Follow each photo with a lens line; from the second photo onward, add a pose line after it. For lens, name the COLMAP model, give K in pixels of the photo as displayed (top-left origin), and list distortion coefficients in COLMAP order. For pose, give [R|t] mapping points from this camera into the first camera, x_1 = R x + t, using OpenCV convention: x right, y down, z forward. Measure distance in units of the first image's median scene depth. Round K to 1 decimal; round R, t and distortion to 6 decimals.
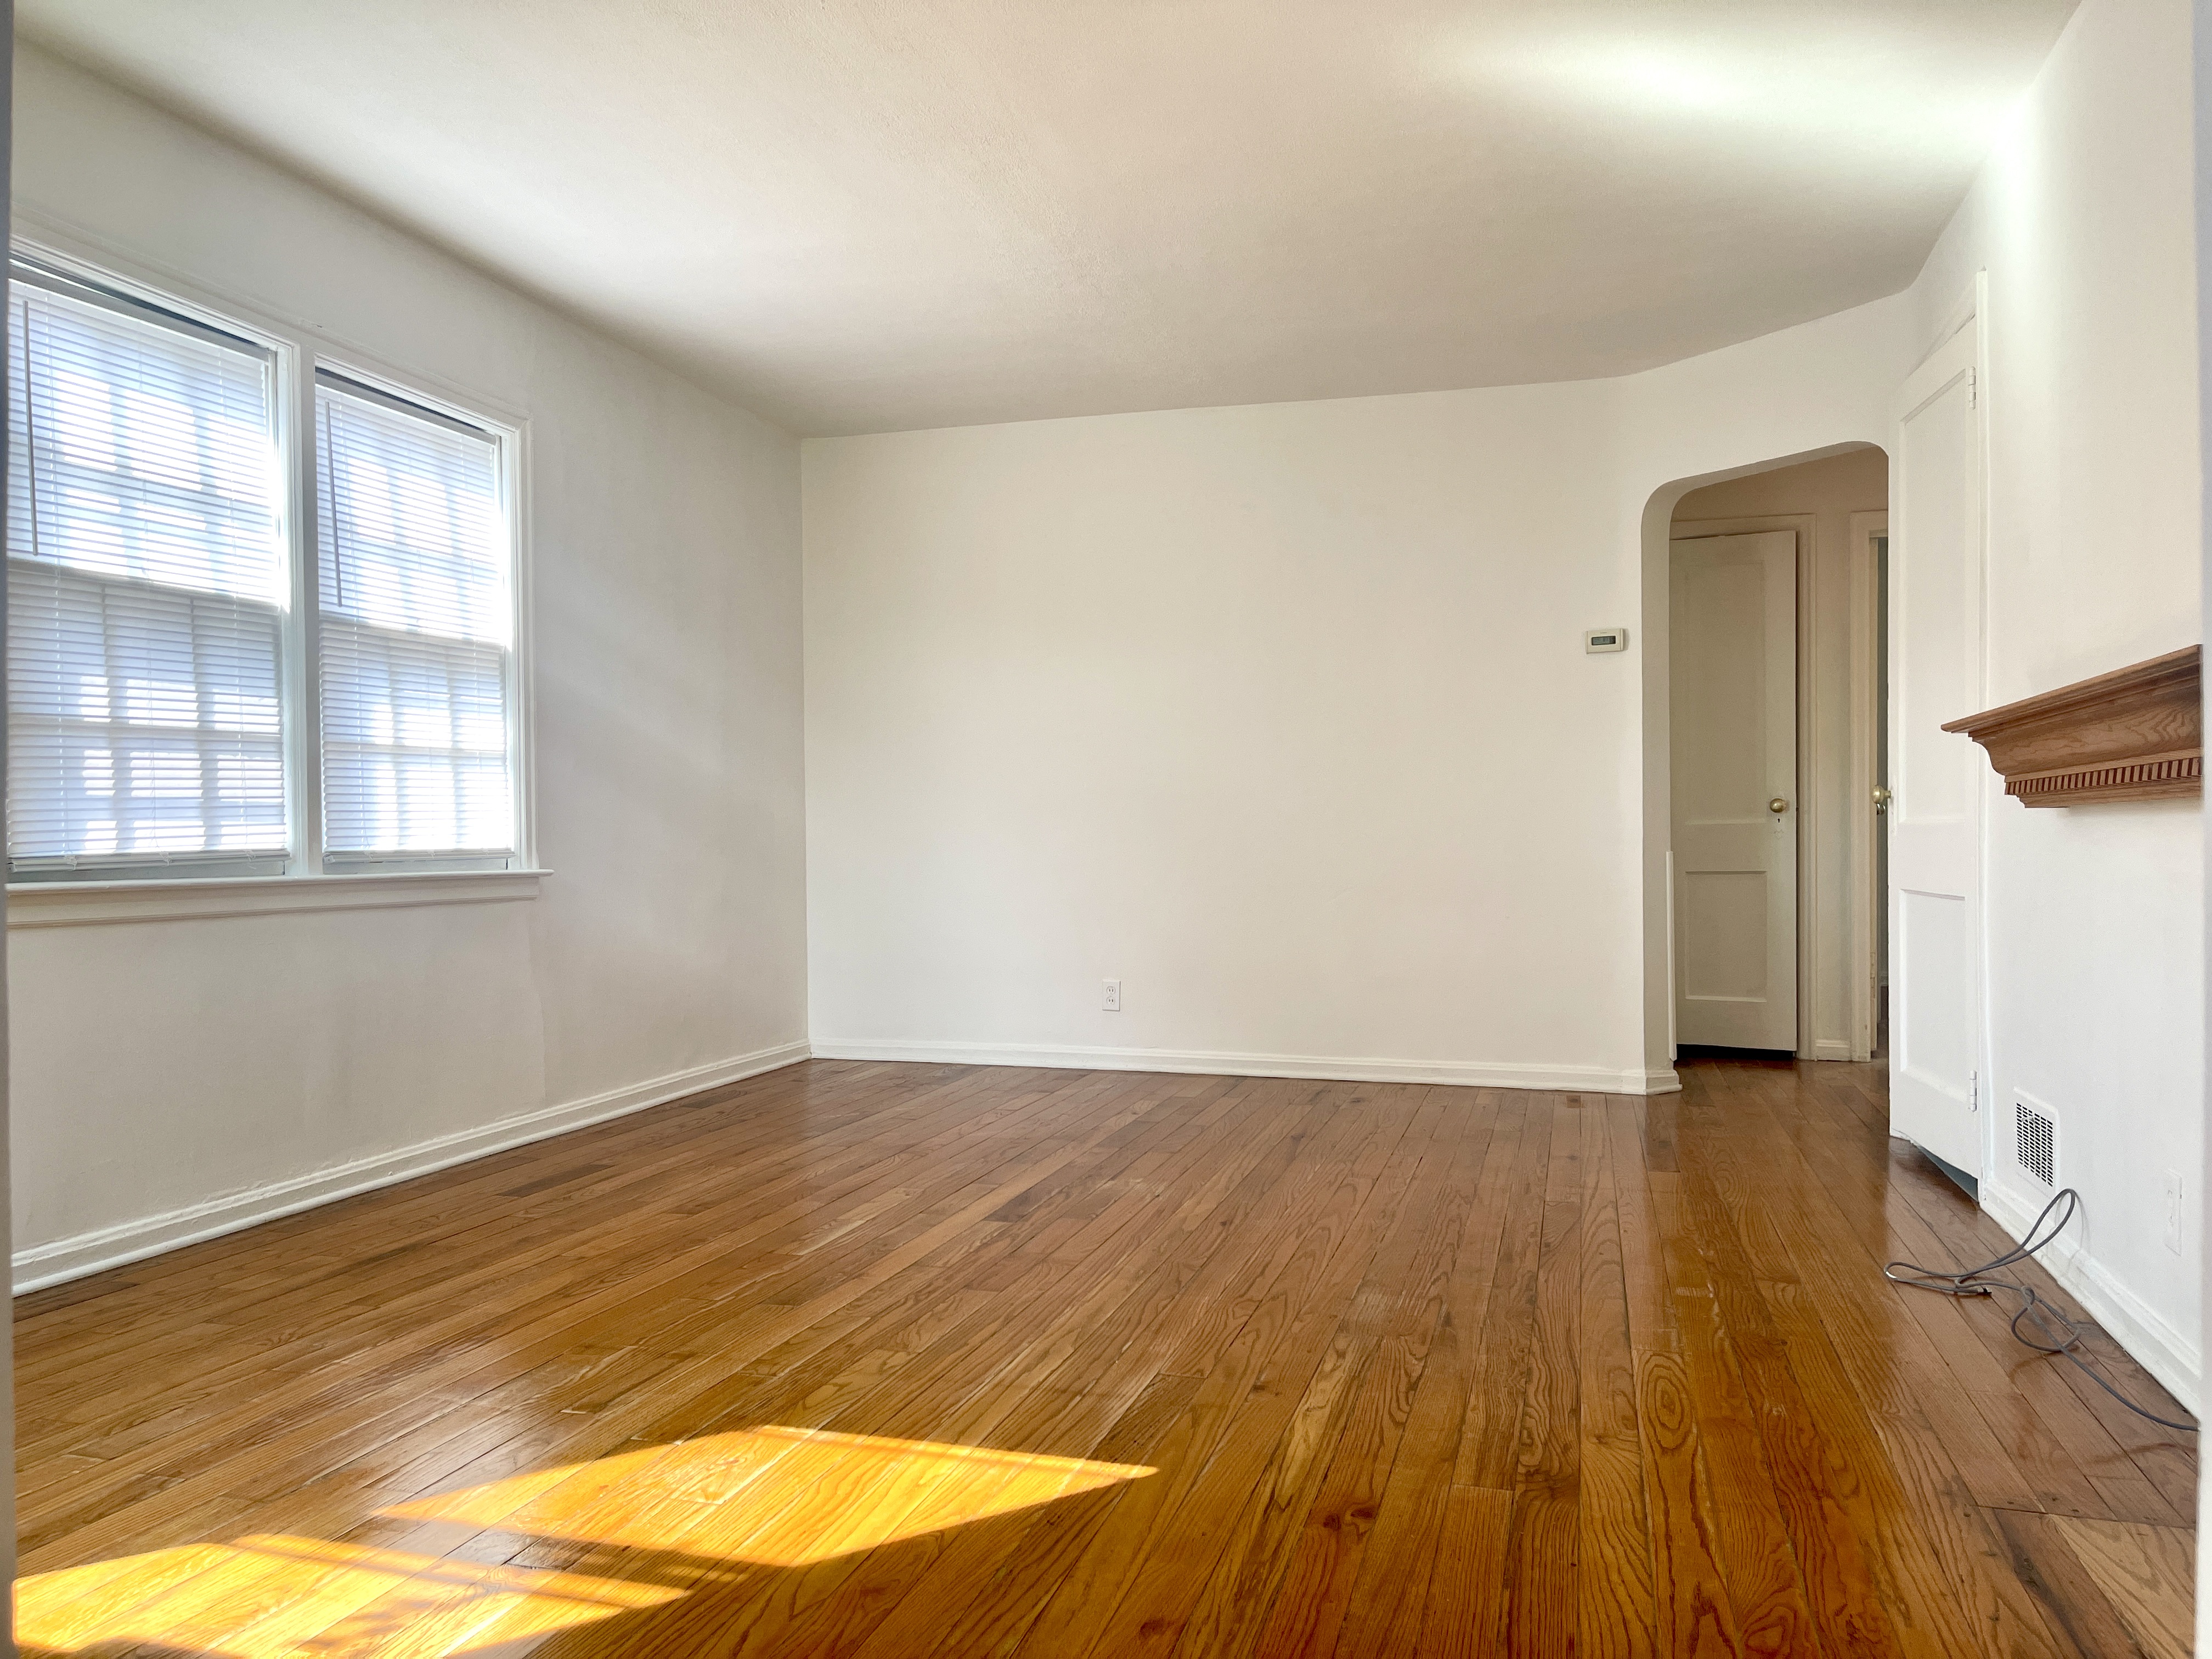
lens RADIAL K [[1693.9, 0, 1106.1], [0, 1693.9, 829.5], [0, 0, 1]] dist [0.052232, -0.051773]
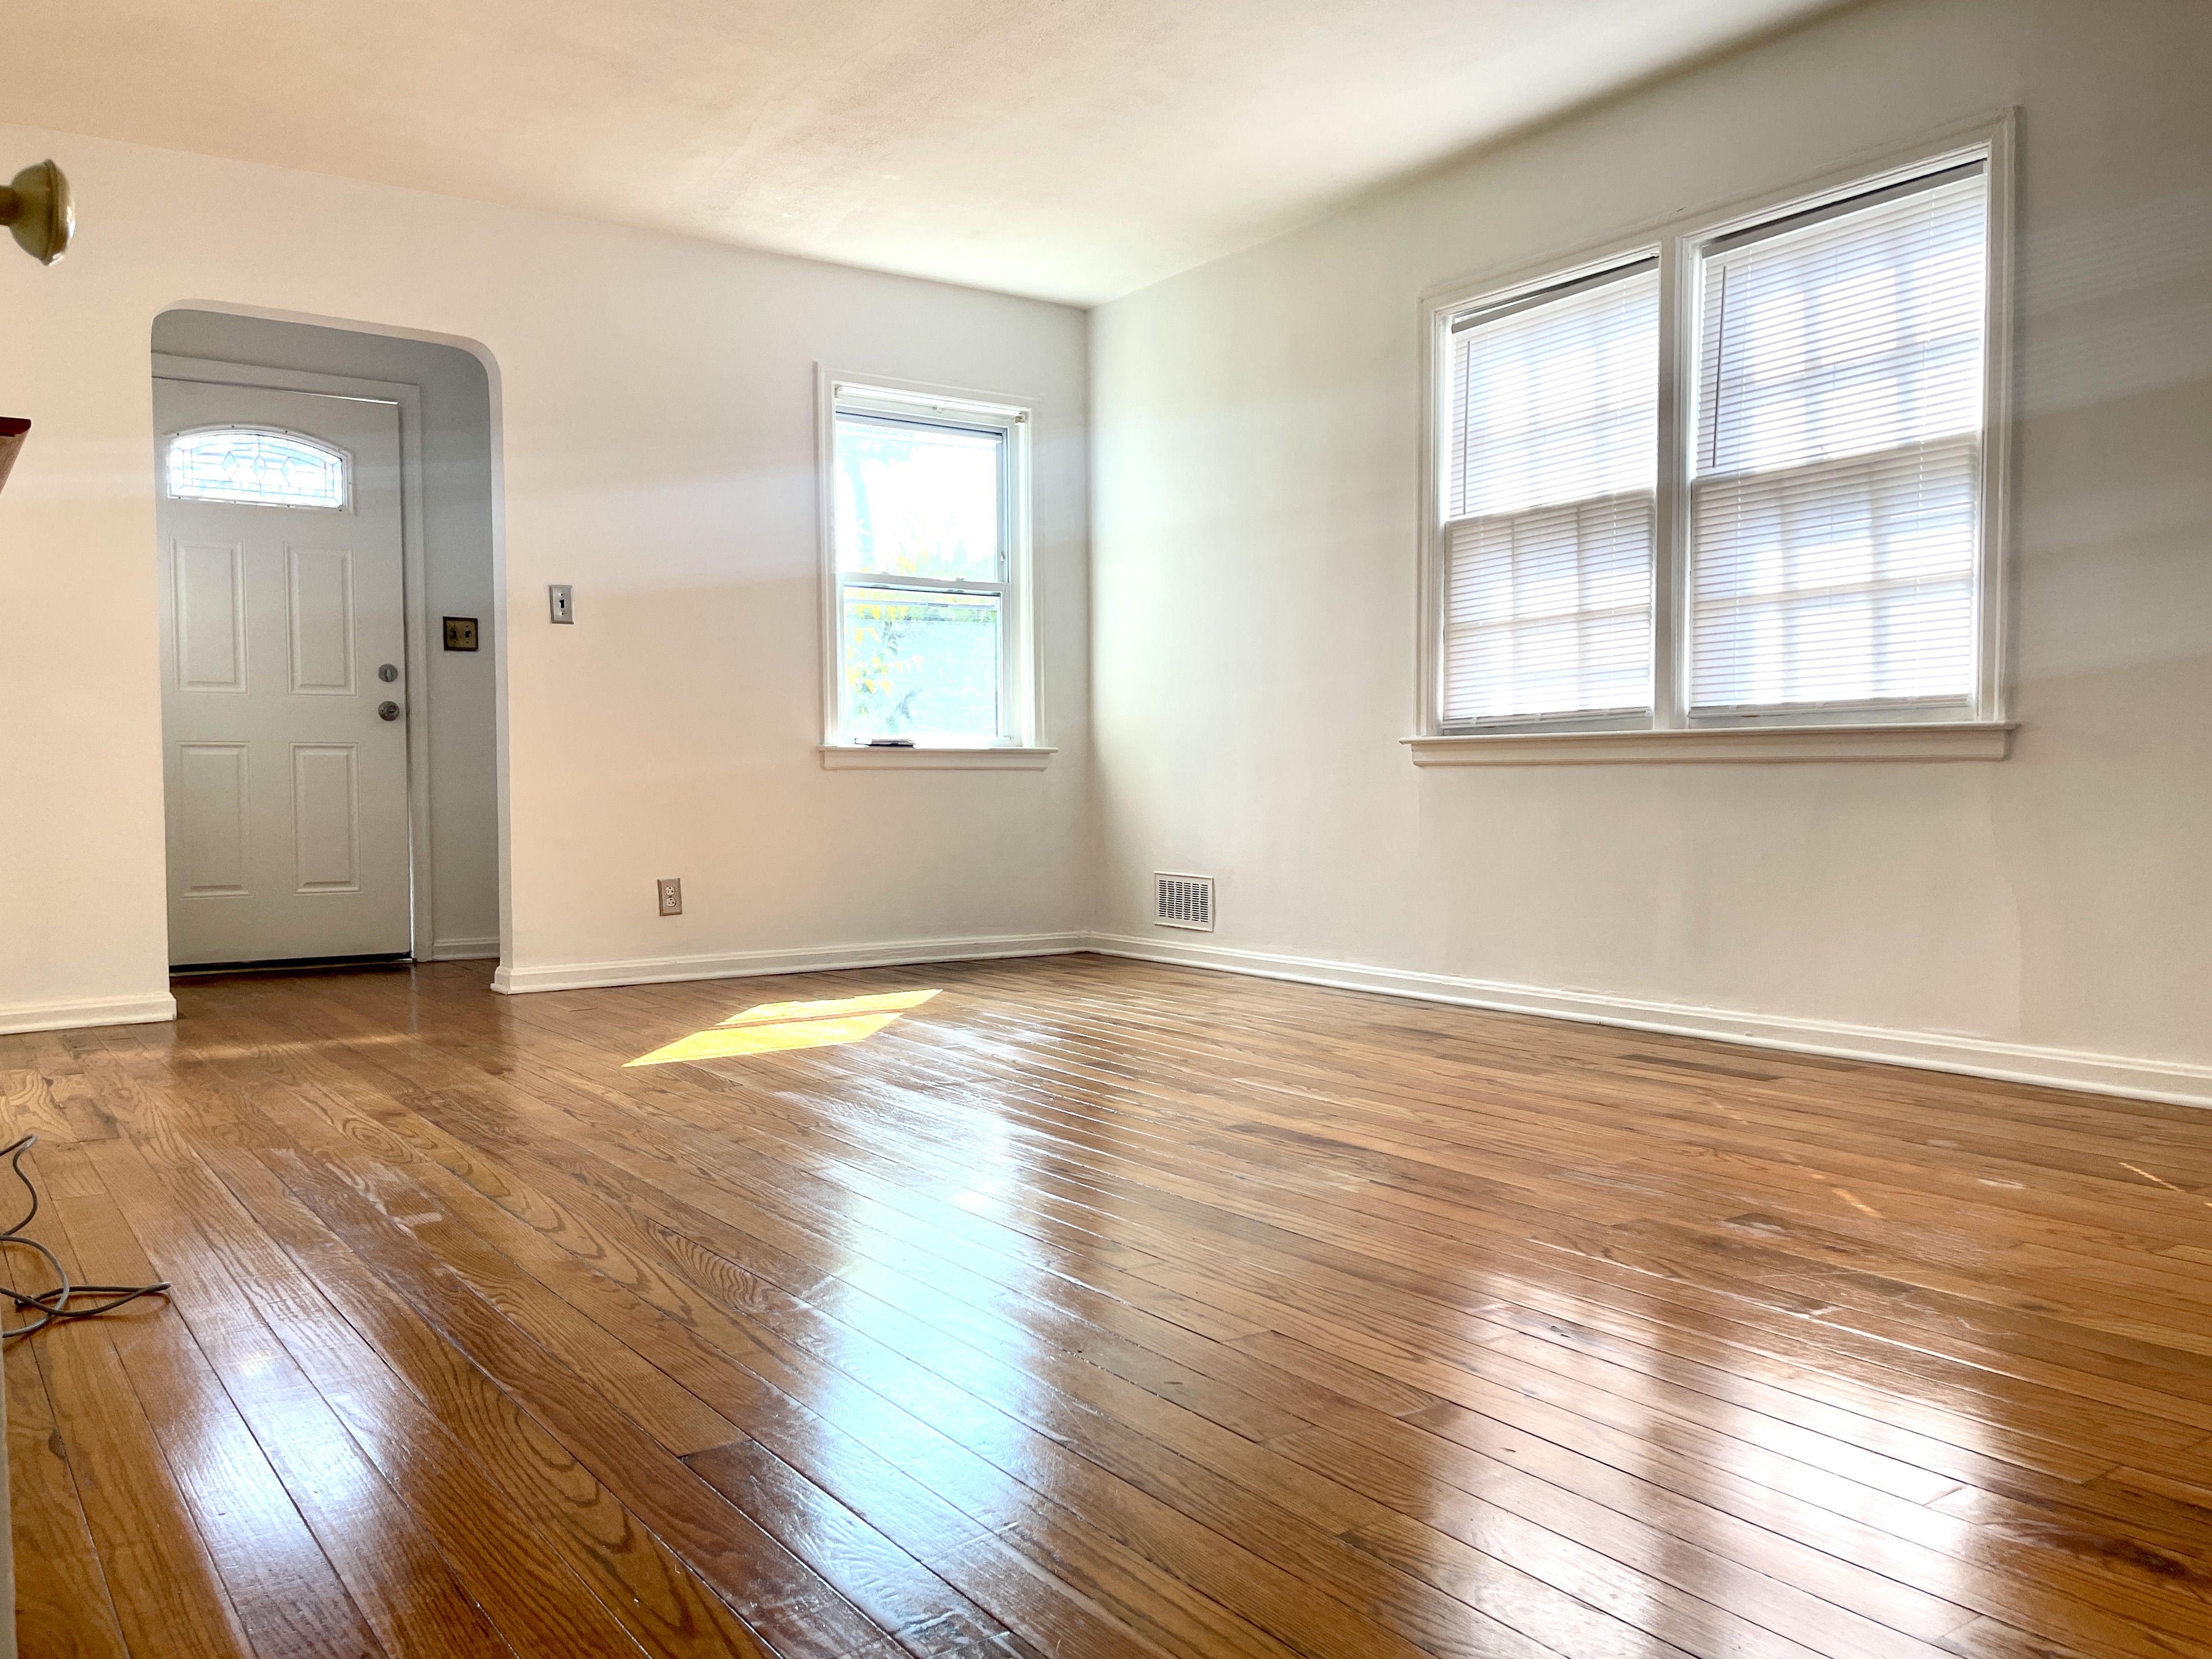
lens RADIAL K [[1693.9, 0, 1099.6], [0, 1693.9, 832.7], [0, 0, 1]] dist [0.052232, -0.051773]
pose [[-0.627685, 0.031836, -0.777816, 0.553073], [0.009818, 0.999408, 0.032983, 0.048401], [0.778406, 0.013066, -0.627626, 1.279251]]
